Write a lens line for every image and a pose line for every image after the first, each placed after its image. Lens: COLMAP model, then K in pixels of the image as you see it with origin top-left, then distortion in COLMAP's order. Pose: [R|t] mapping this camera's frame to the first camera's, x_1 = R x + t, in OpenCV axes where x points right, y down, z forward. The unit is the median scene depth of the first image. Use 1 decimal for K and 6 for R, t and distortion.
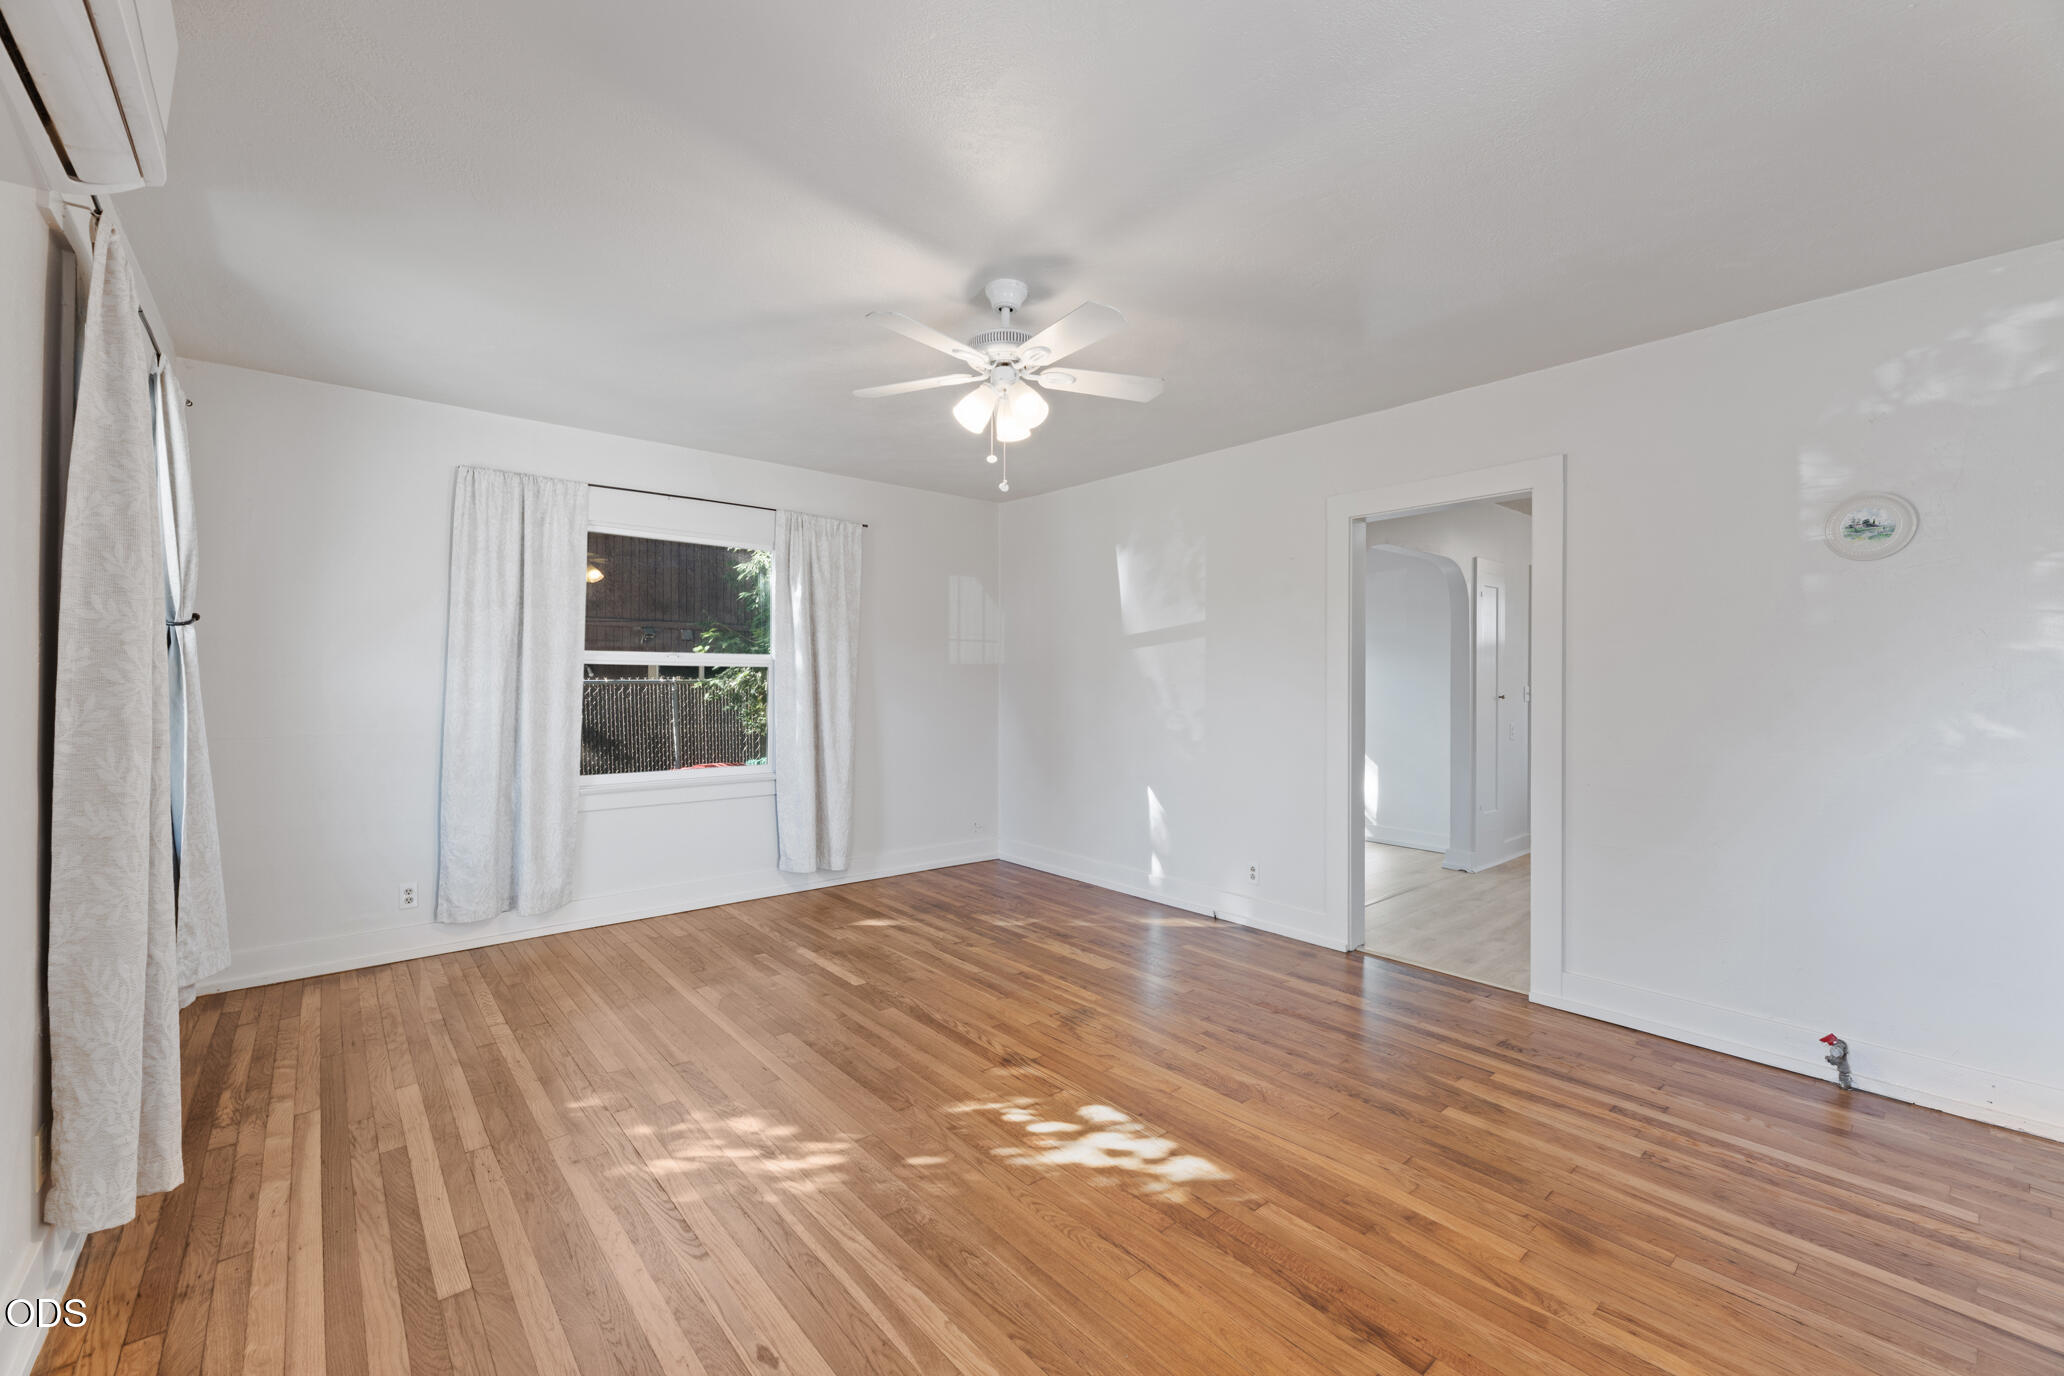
lens RADIAL K [[844.0, 0, 1032.0], [0, 844.0, 688.0], [0, 0, 1]] dist [-0.001541, -0.000304]
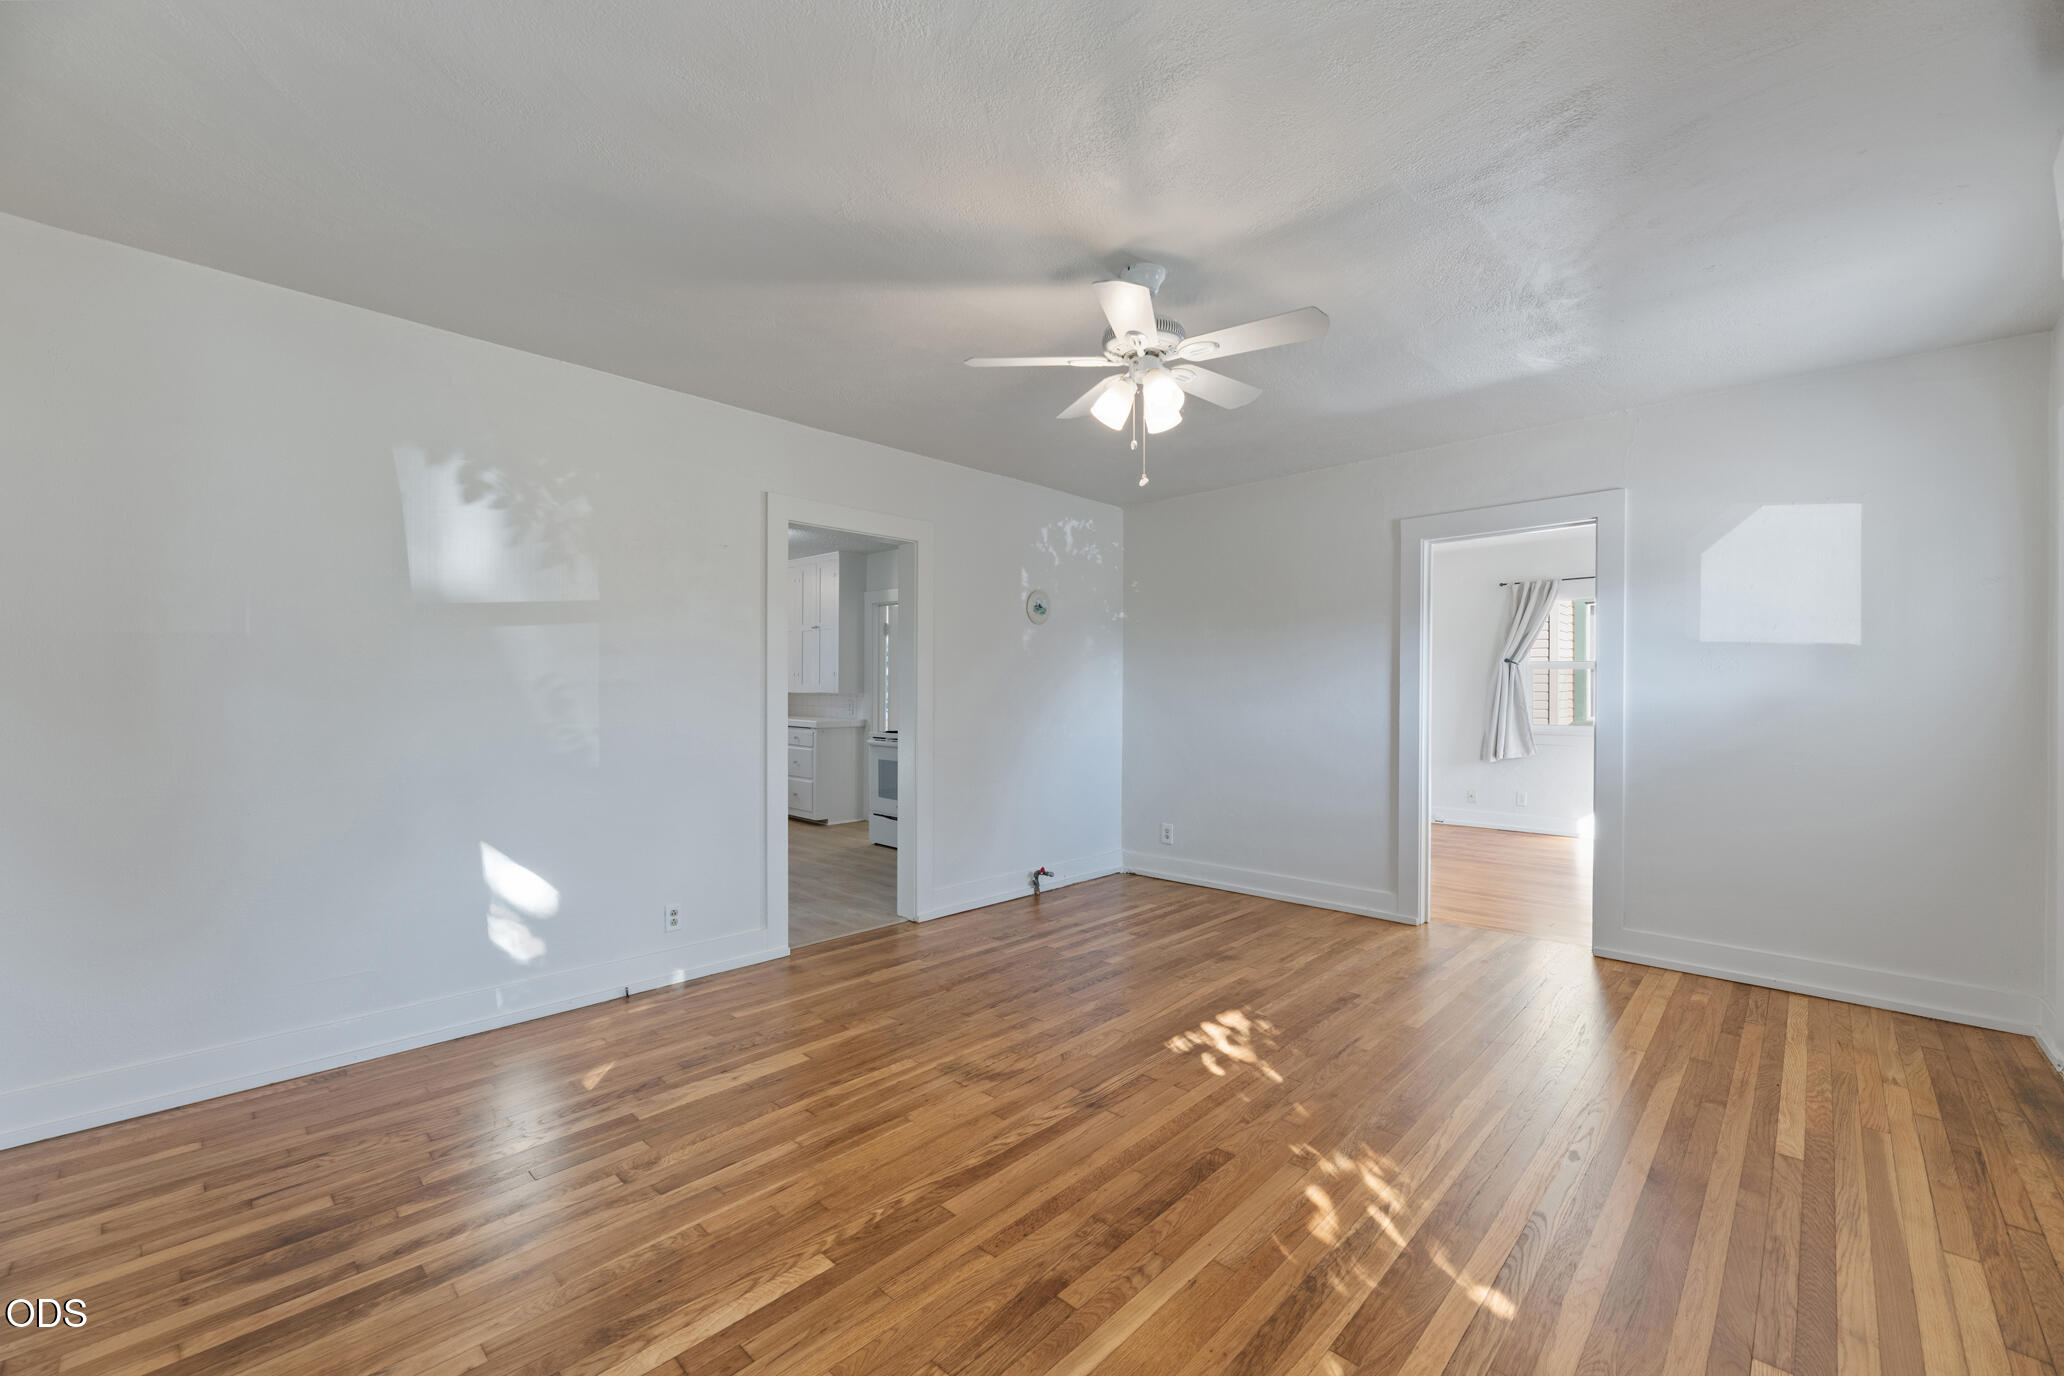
lens RADIAL K [[832.4, 0, 1041.3], [0, 832.4, 693.8], [0, 0, 1]] dist [-0.001270, -0.000254]
pose [[-0.106455, -0.009271, 0.994274, -0.928572], [0.002902, 0.999949, 0.009634, -0.007261], [-0.994313, 0.003911, -0.106422, 1.174989]]
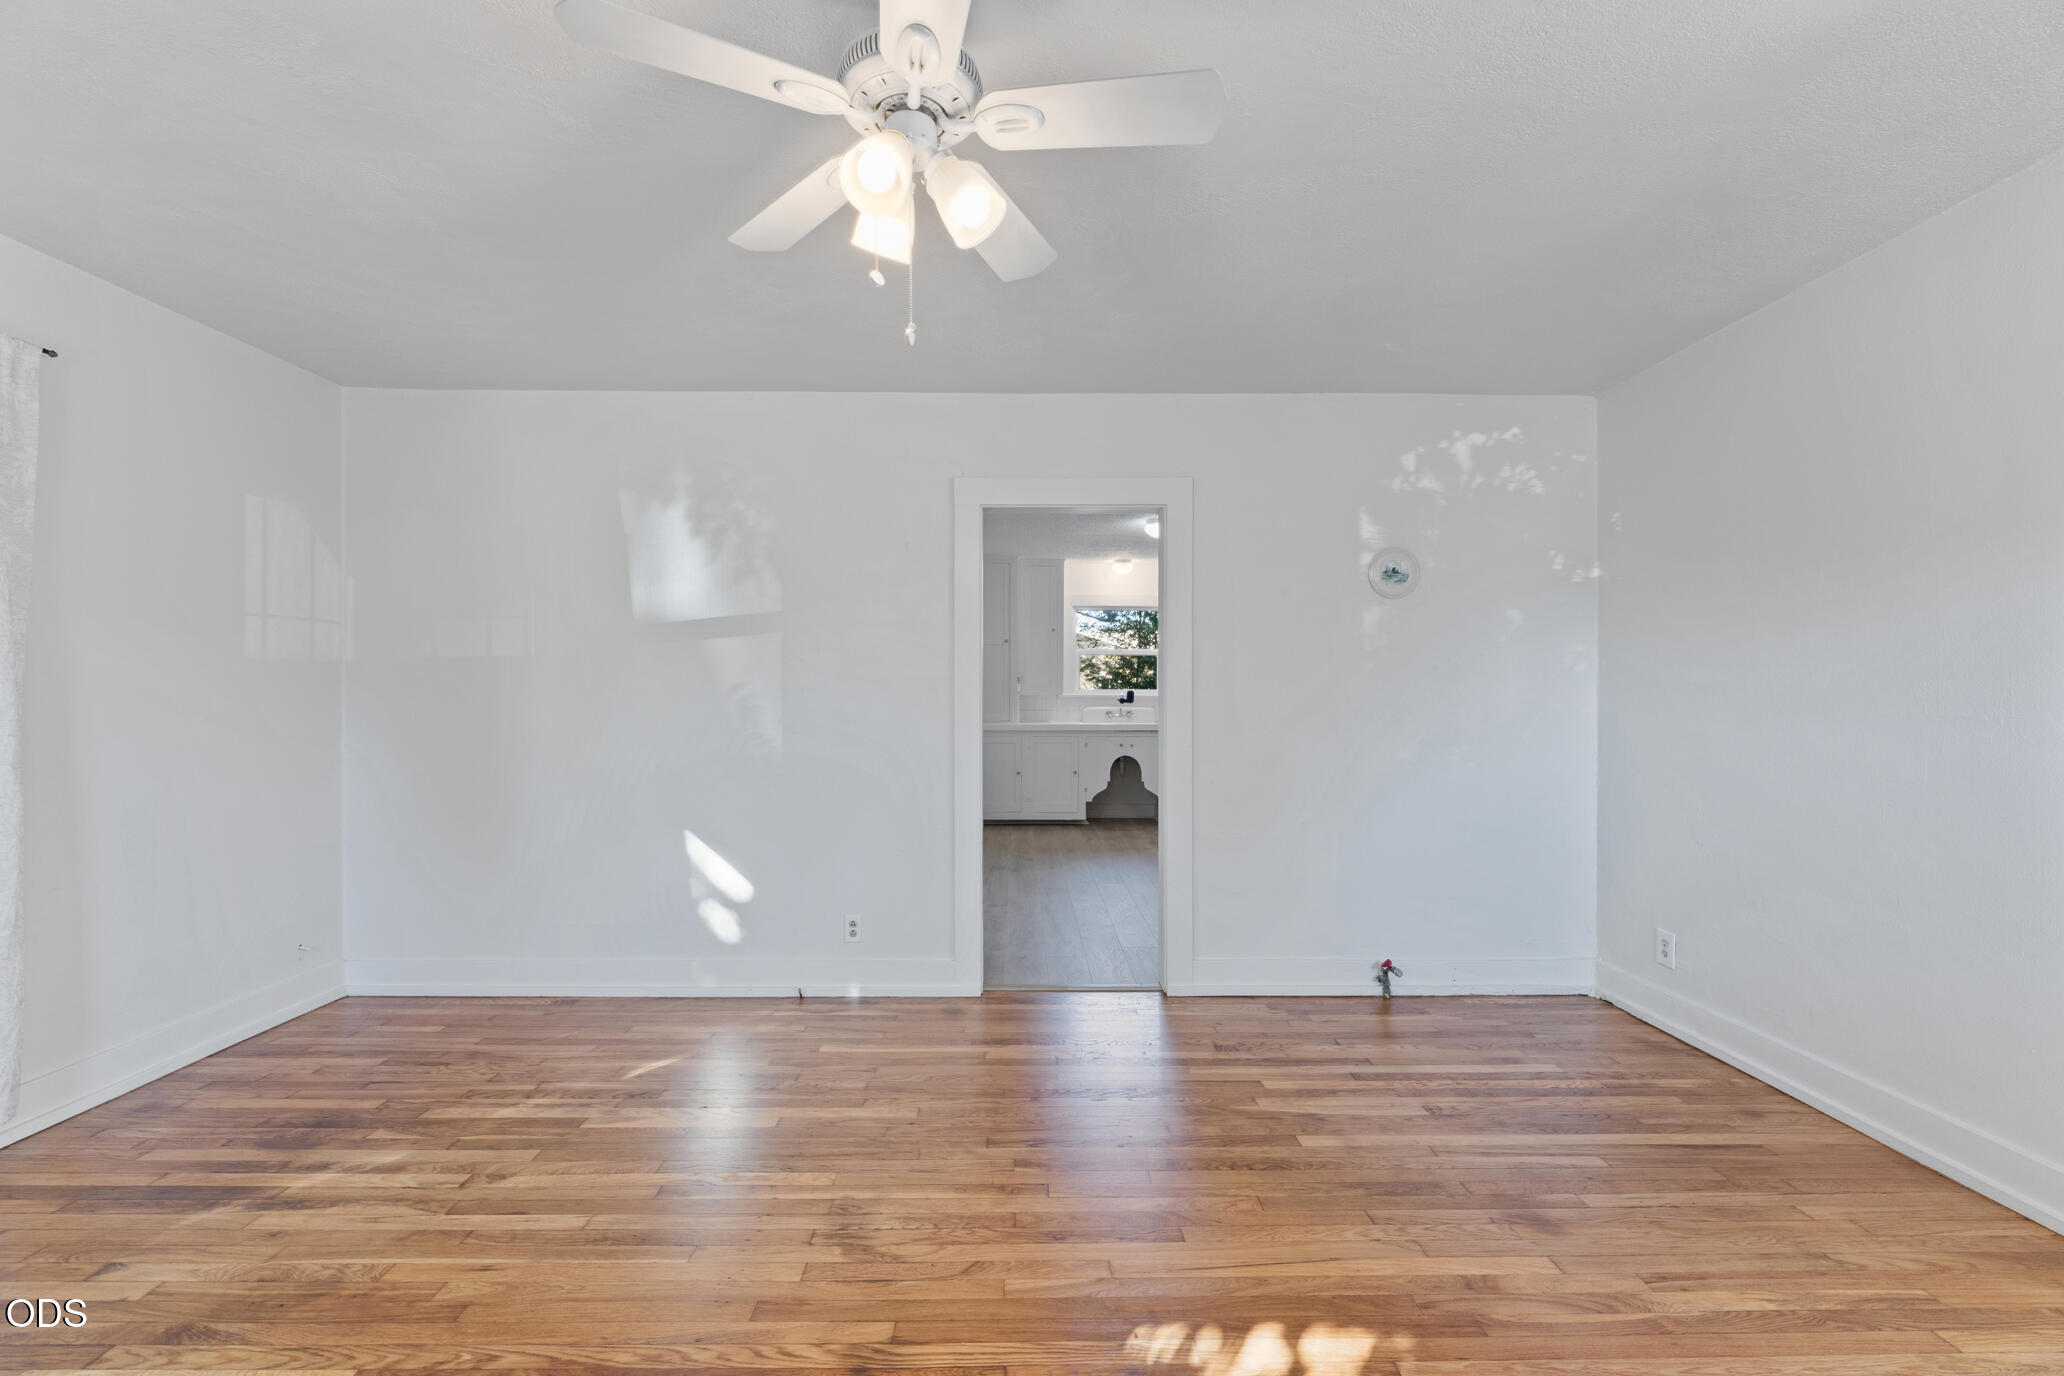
lens RADIAL K [[844.0, 0, 1032.0], [0, 844.0, 688.0], [0, 0, 1]] dist [-0.001541, -0.000304]
pose [[0.641349, 0.000893, 0.767248, -0.394048], [0.007981, 0.999937, -0.007836, -0.002927], [-0.767207, 0.011149, 0.641302, 0.566622]]
